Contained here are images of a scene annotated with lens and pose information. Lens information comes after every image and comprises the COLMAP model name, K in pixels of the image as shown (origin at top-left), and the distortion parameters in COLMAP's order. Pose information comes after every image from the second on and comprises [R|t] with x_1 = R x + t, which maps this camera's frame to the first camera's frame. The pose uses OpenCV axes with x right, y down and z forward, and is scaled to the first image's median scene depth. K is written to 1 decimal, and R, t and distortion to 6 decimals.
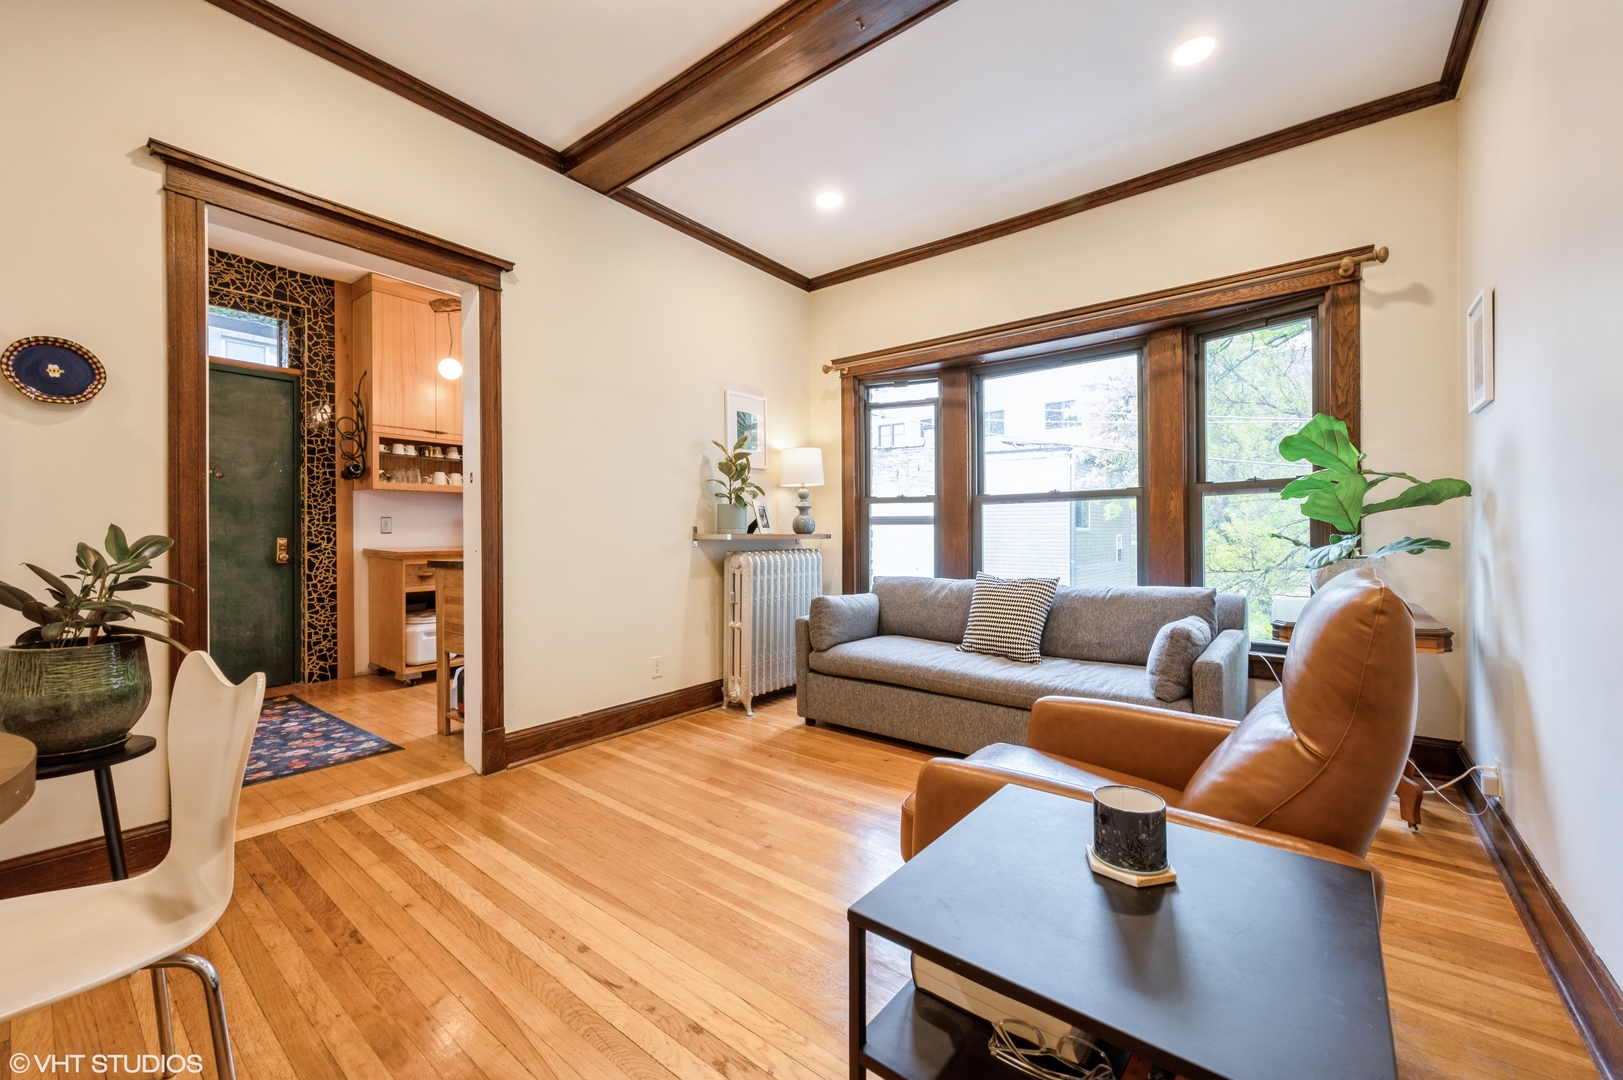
lens RADIAL K [[639.9, 0, 806.1], [0, 639.9, 534.7], [0, 0, 1]] dist [-0.000967, 0.000457]
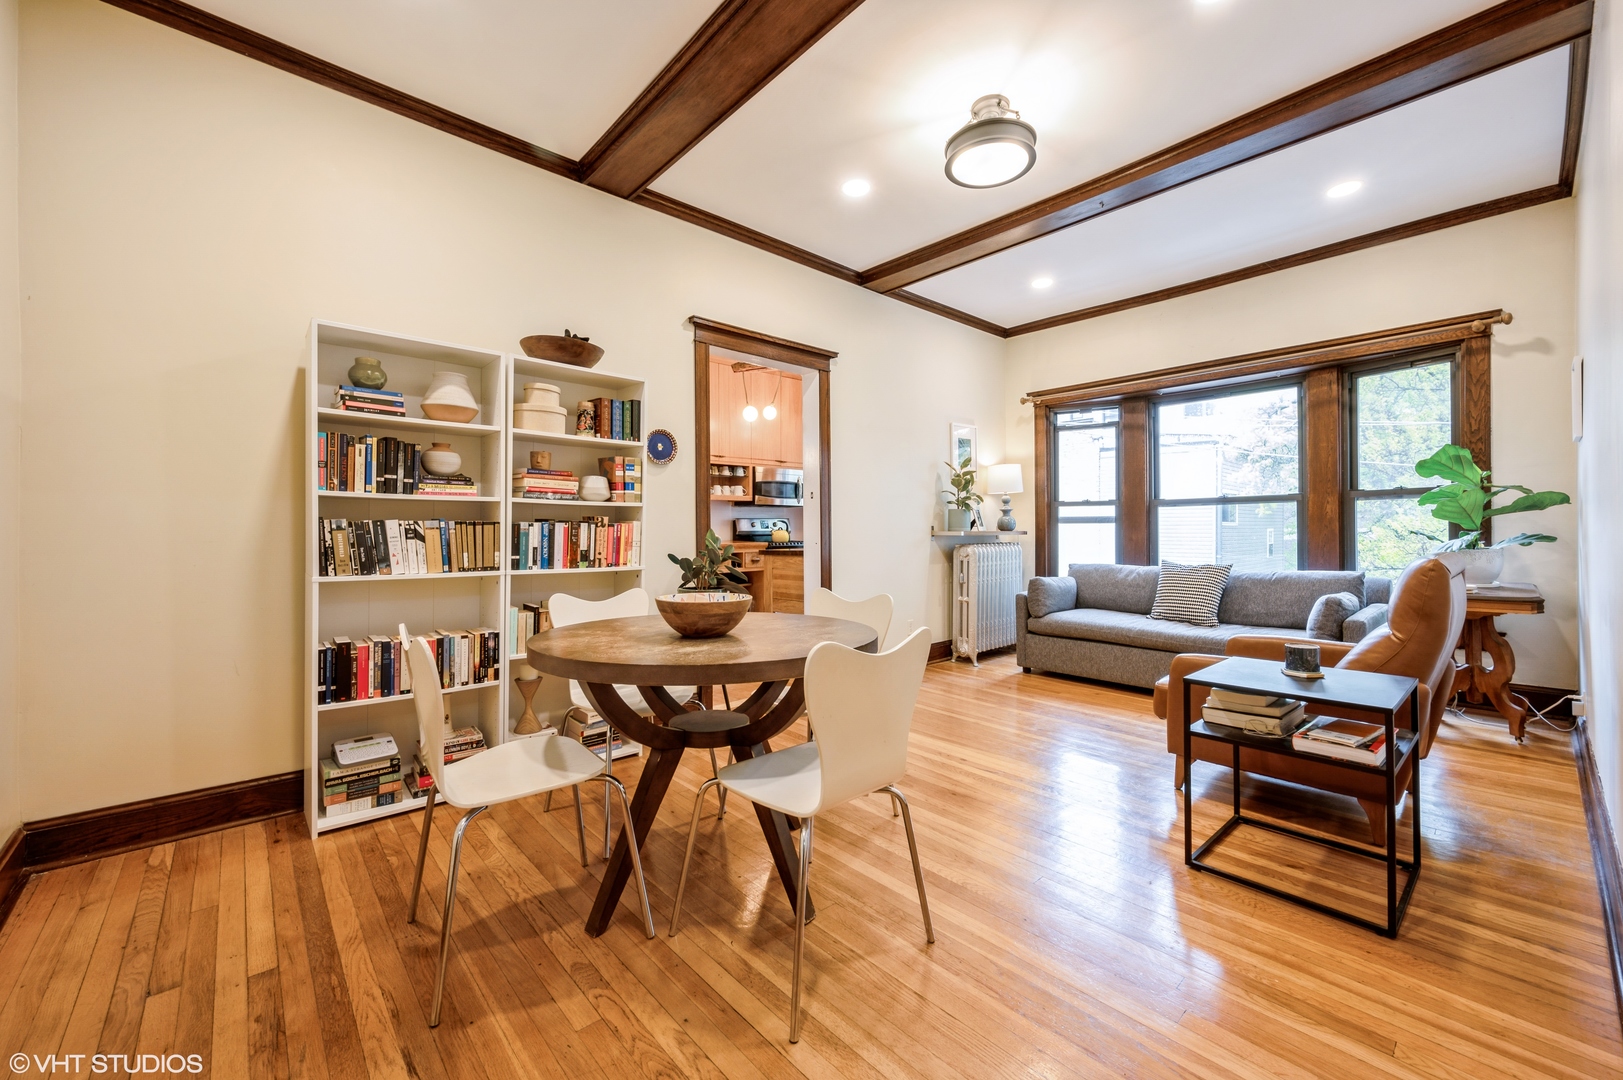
lens RADIAL K [[639.9, 0, 805.9], [0, 639.9, 532.3], [0, 0, 1]] dist [-0.000967, 0.000457]
pose [[0.985541, -0.001968, -0.169425, -0.238650], [0.002655, 0.999989, 0.003826, -0.005641], [0.169416, -0.004221, 0.985536, -0.434113]]
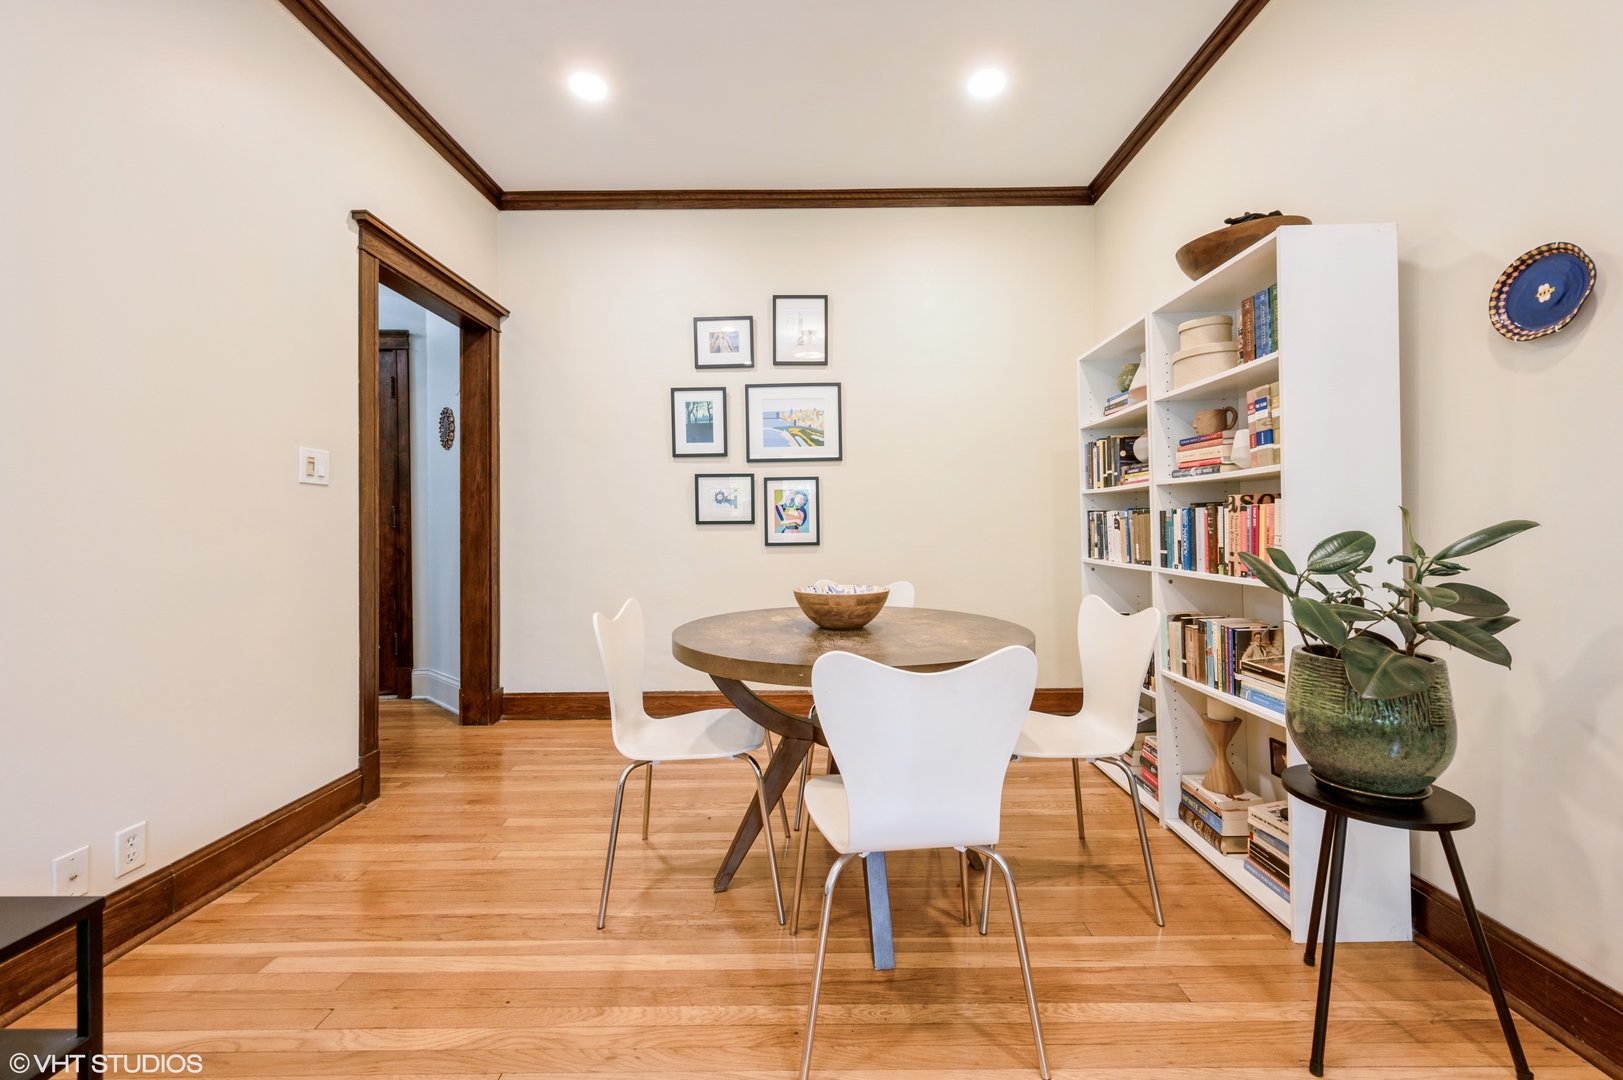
lens RADIAL K [[639.9, 0, 812.0], [0, 639.9, 528.8], [0, 0, 1]] dist [-0.000967, 0.000457]
pose [[-0.786853, 0.003108, -0.617132, -0.038437], [0.004991, 0.999987, -0.001327, 0.003540], [0.617120, -0.004124, -0.786858, 0.625949]]
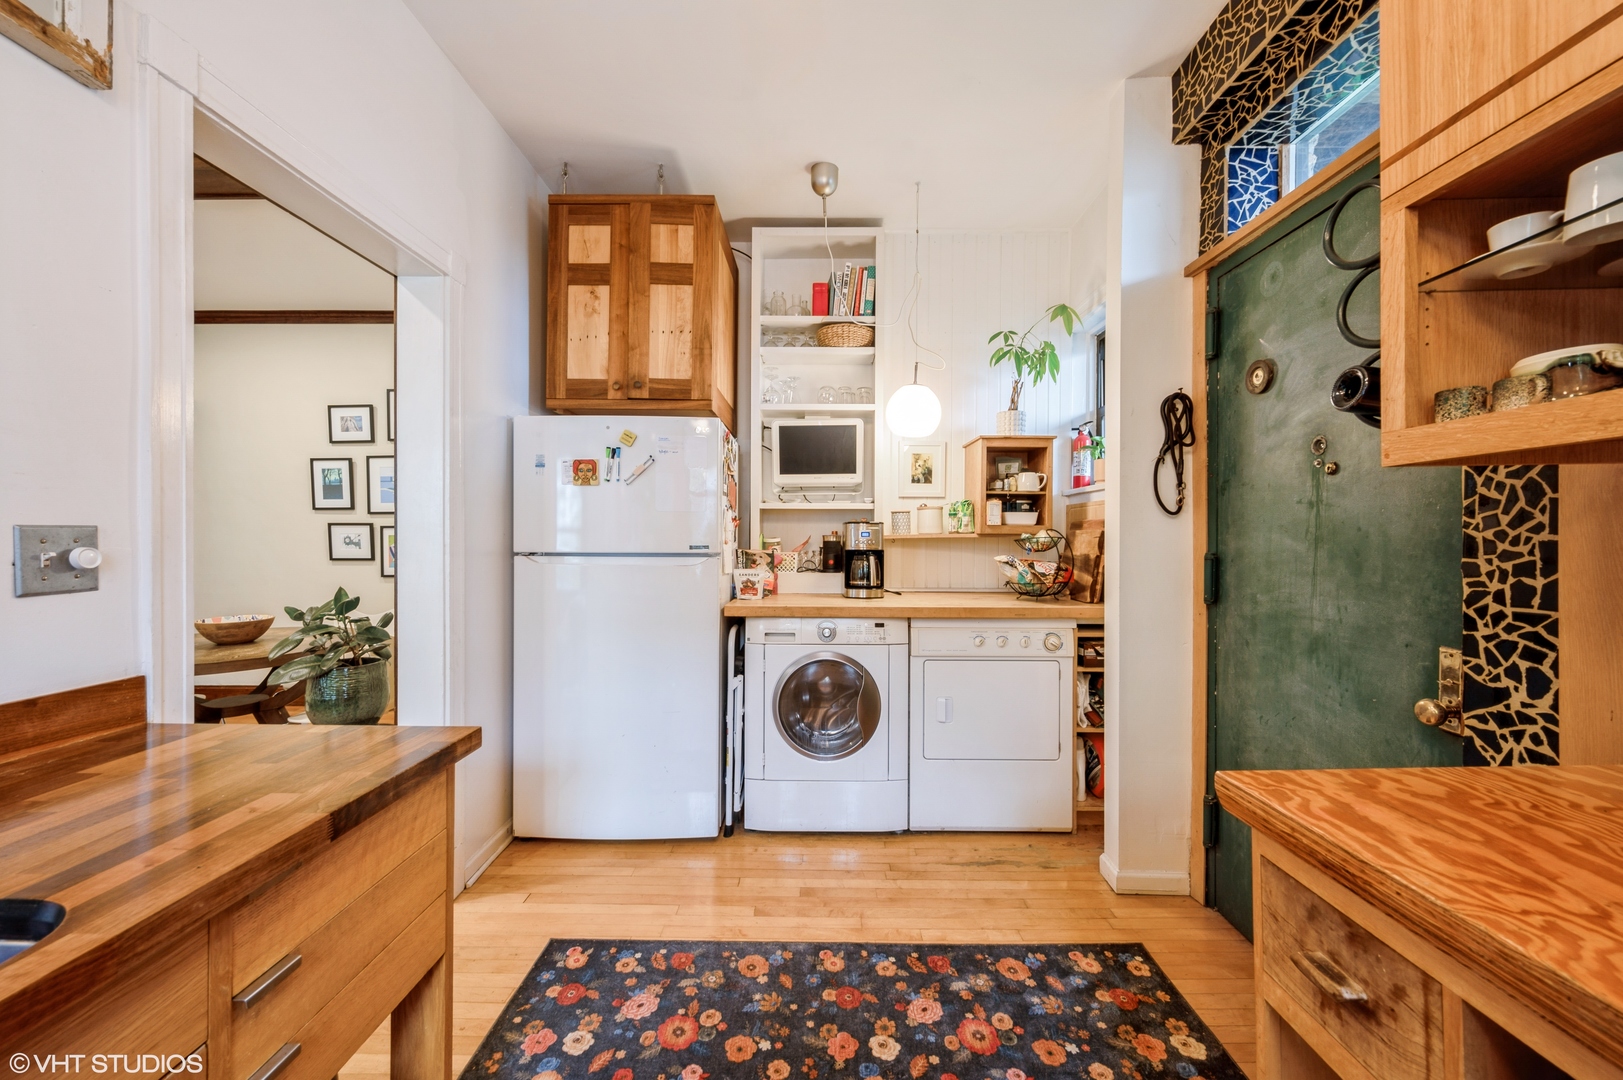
lens RADIAL K [[639.9, 0, 812.0], [0, 639.9, 537.7], [0, 0, 1]] dist [-0.000967, 0.000457]
pose [[-0.791833, -0.000415, -0.610738, -0.568323], [-0.002322, 0.999995, 0.002330, -0.068814], [0.610734, 0.003263, -0.791829, 1.516720]]
